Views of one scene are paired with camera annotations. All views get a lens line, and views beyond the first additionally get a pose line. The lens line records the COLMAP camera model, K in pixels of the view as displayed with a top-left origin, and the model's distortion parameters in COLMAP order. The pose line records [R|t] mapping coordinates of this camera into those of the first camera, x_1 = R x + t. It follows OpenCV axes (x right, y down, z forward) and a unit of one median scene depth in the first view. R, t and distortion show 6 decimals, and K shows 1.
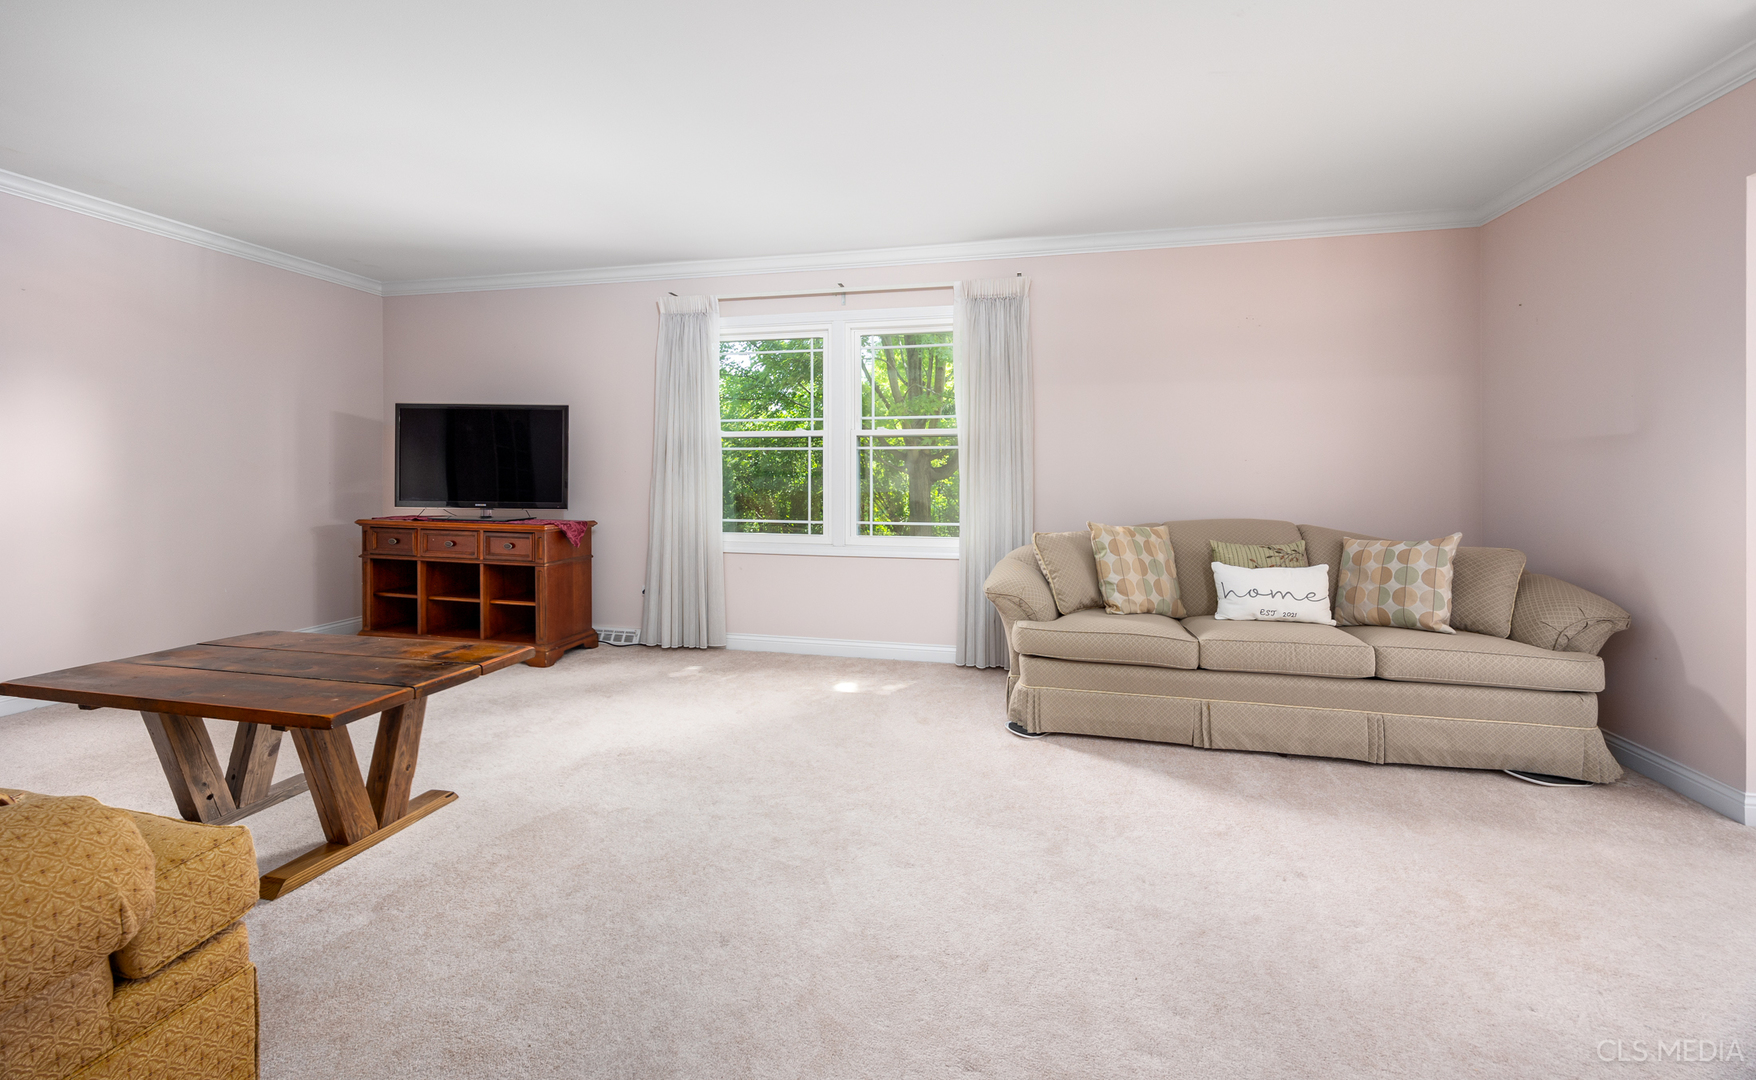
lens RADIAL K [[675.5, 0, 882.1], [0, 675.5, 474.7], [0, 0, 1]] dist [-0.002886, 0.000003]
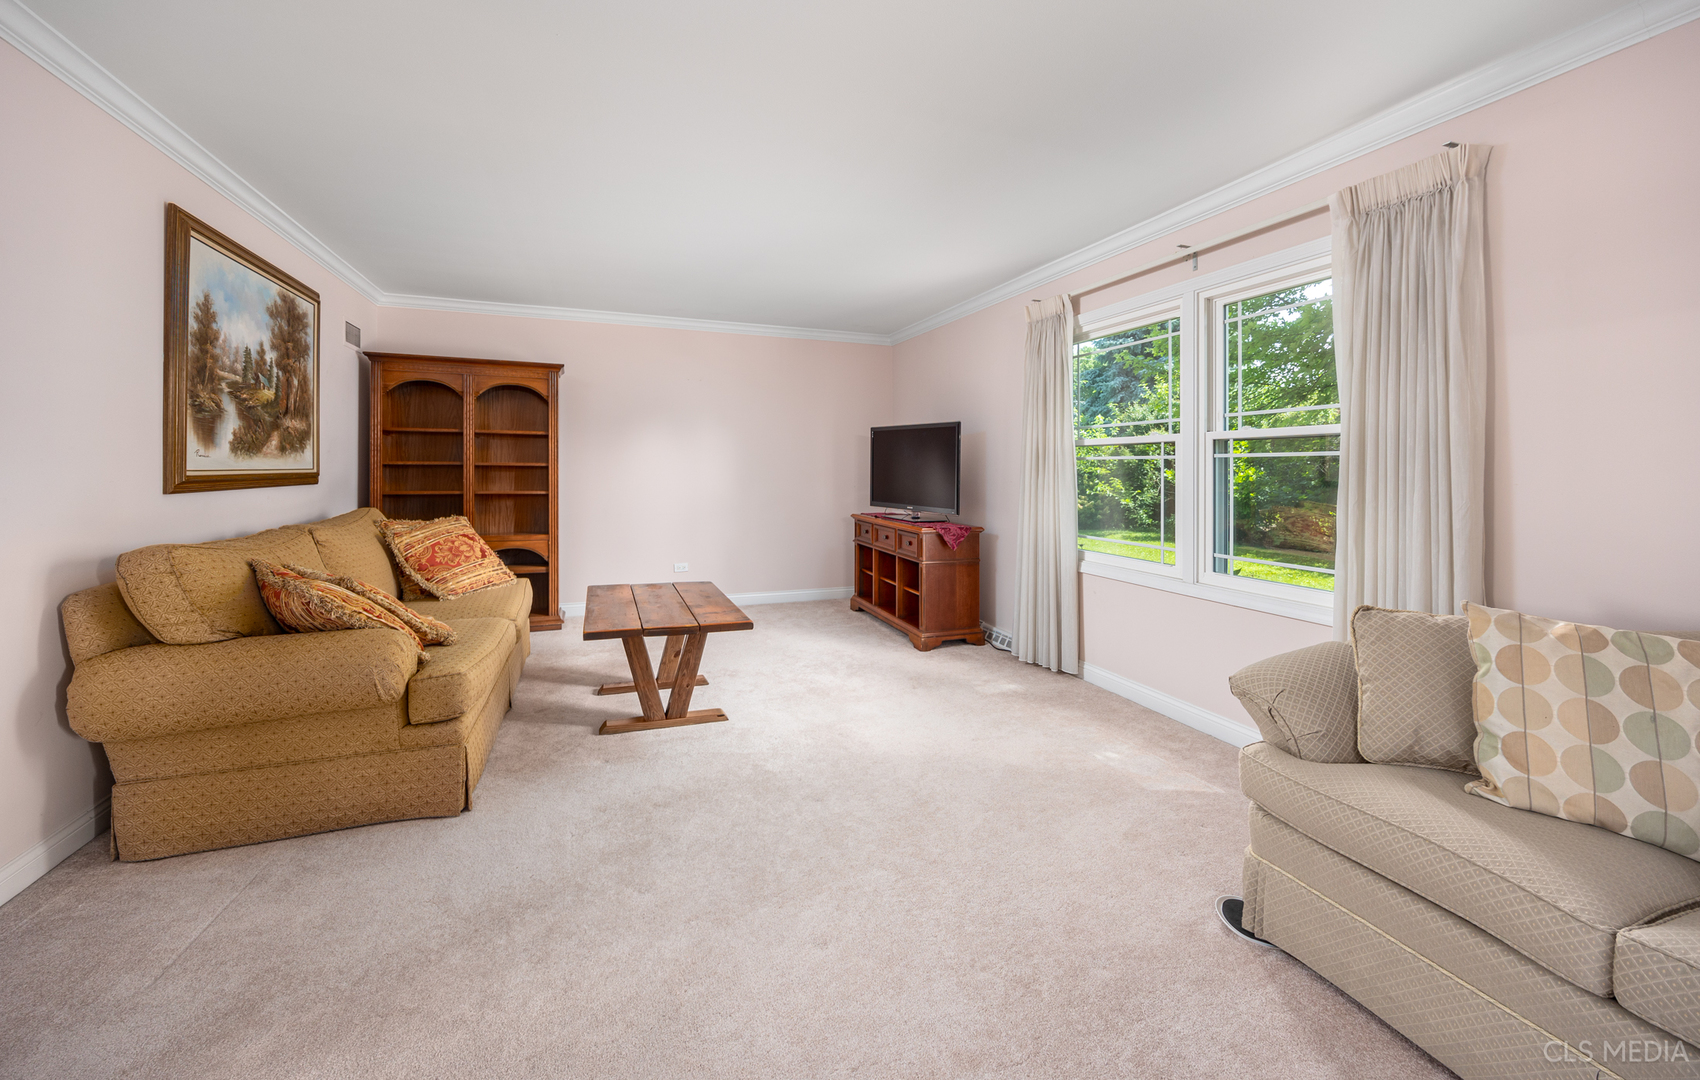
lens RADIAL K [[673.5, 0, 851.3], [0, 673.5, 465.2], [0, 0, 1]] dist [0.000635, 0.000252]
pose [[0.534557, -0.003955, -0.845123, 0.381084], [-0.005902, 0.999947, -0.008413, -0.020389], [0.845112, 0.009485, 0.534506, 0.260448]]
